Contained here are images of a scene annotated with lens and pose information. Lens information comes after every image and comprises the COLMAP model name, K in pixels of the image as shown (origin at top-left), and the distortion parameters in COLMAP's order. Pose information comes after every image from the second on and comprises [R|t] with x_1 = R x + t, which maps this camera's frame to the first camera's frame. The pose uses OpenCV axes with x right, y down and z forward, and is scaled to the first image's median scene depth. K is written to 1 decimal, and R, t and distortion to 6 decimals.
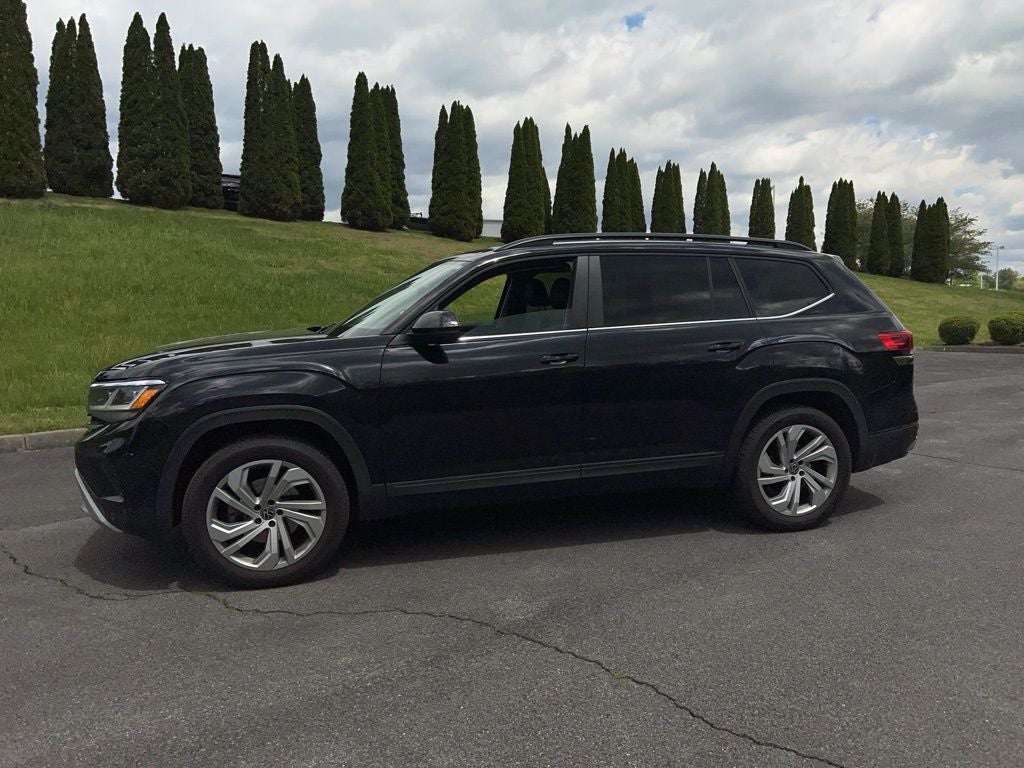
lens RADIAL K [[768.3, 0, 532.4], [0, 768.3, 388.9], [0, 0, 1]] dist [0.055537, -0.062141]
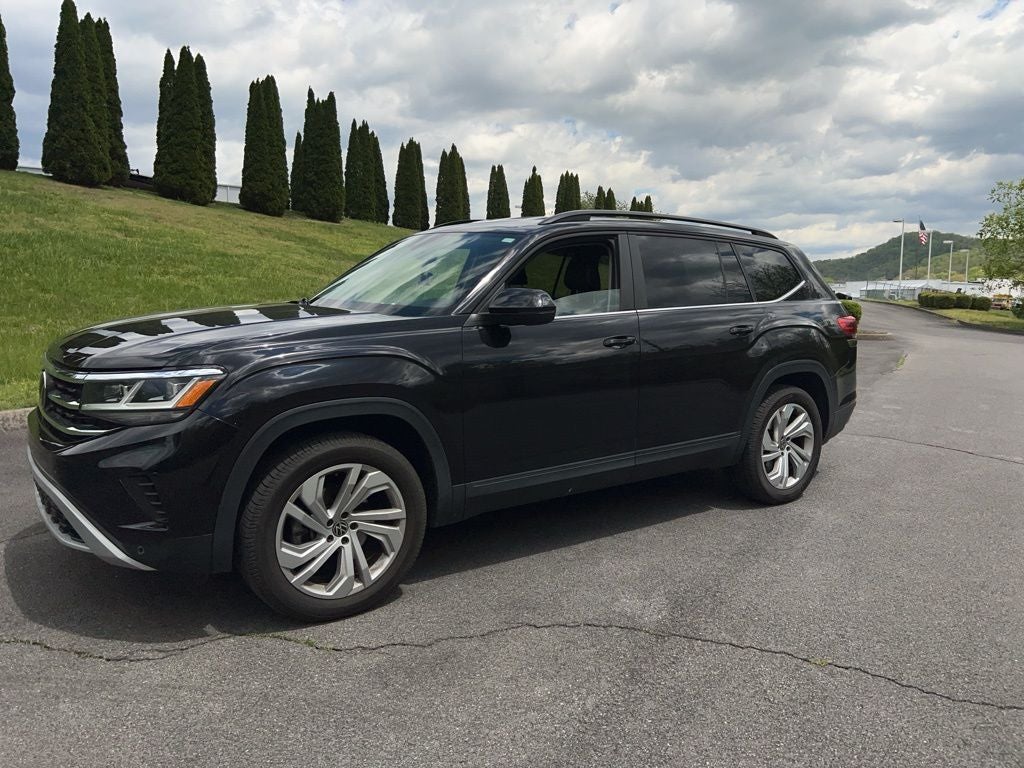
lens RADIAL K [[768.5, 0, 534.5], [0, 768.5, 378.0], [0, 0, 1]] dist [0.026804, -0.013178]
pose [[0.933779, -0.014141, 0.357570, -0.354892], [0.009111, 0.999835, 0.015747, -0.008625], [-0.357733, -0.011446, 0.933754, 0.128826]]
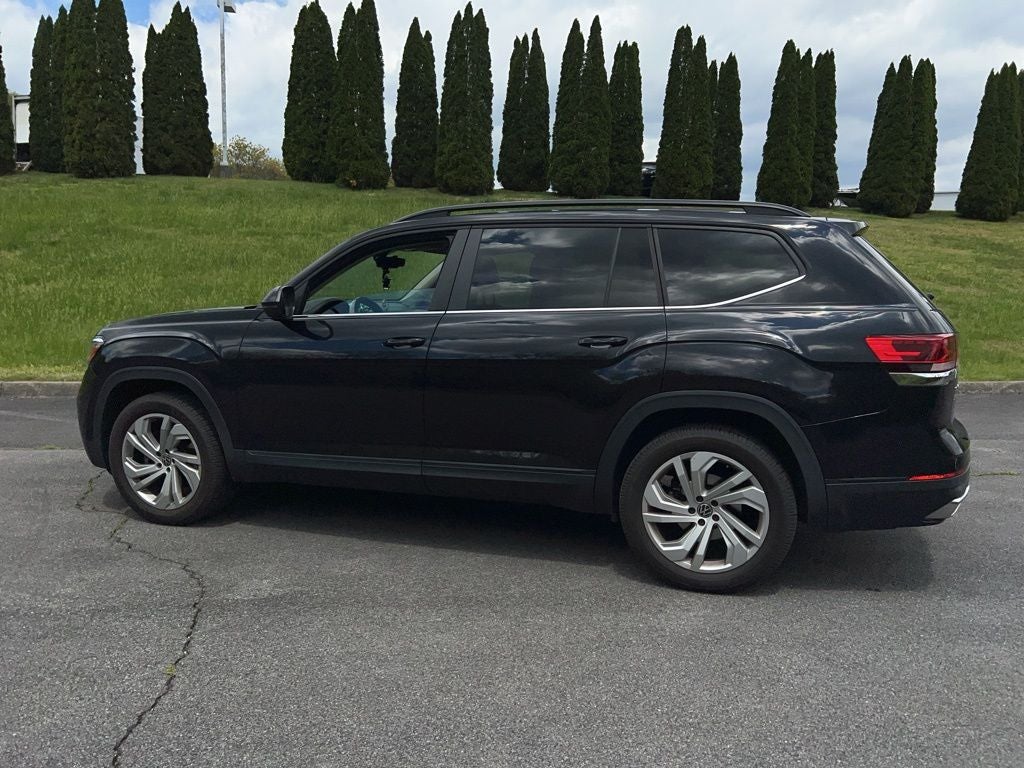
lens RADIAL K [[770.9, 0, 530.2], [0, 770.9, 399.3], [0, 0, 1]] dist [0.046928, -0.045895]
pose [[0.822451, 0.099133, -0.560132, 0.599113], [-0.080631, 0.995072, 0.057717, -0.032296], [0.563093, -0.002305, 0.826390, 0.281209]]
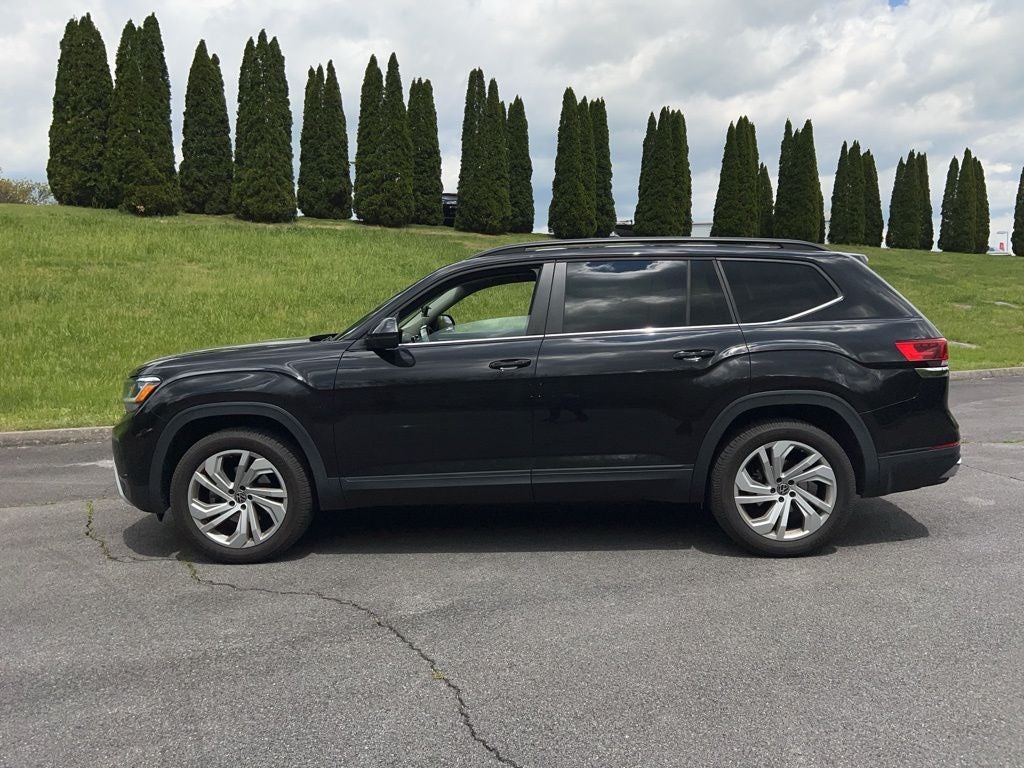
lens RADIAL K [[768.5, 0, 529.9], [0, 768.5, 381.7], [0, 0, 1]] dist [0.052100, -0.049527]
pose [[0.953033, 0.020558, -0.302166, 0.321979], [-0.025676, 0.999586, -0.012977, -0.003488], [0.301775, 0.020126, 0.953167, 0.037380]]
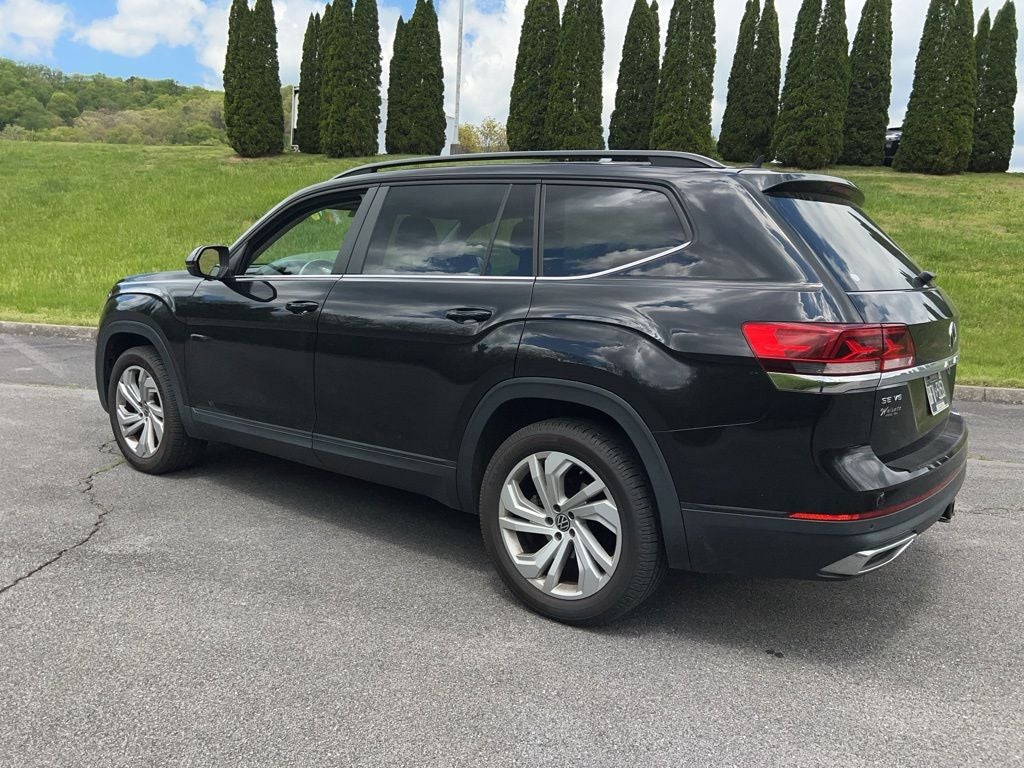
lens RADIAL K [[768.5, 0, 529.9], [0, 768.5, 381.7], [0, 0, 1]] dist [0.052100, -0.049527]
pose [[0.603495, 0.155797, -0.781998, 0.778681], [-0.127778, 0.986947, 0.098018, -0.064769], [0.787062, 0.040768, 0.615525, 0.583101]]
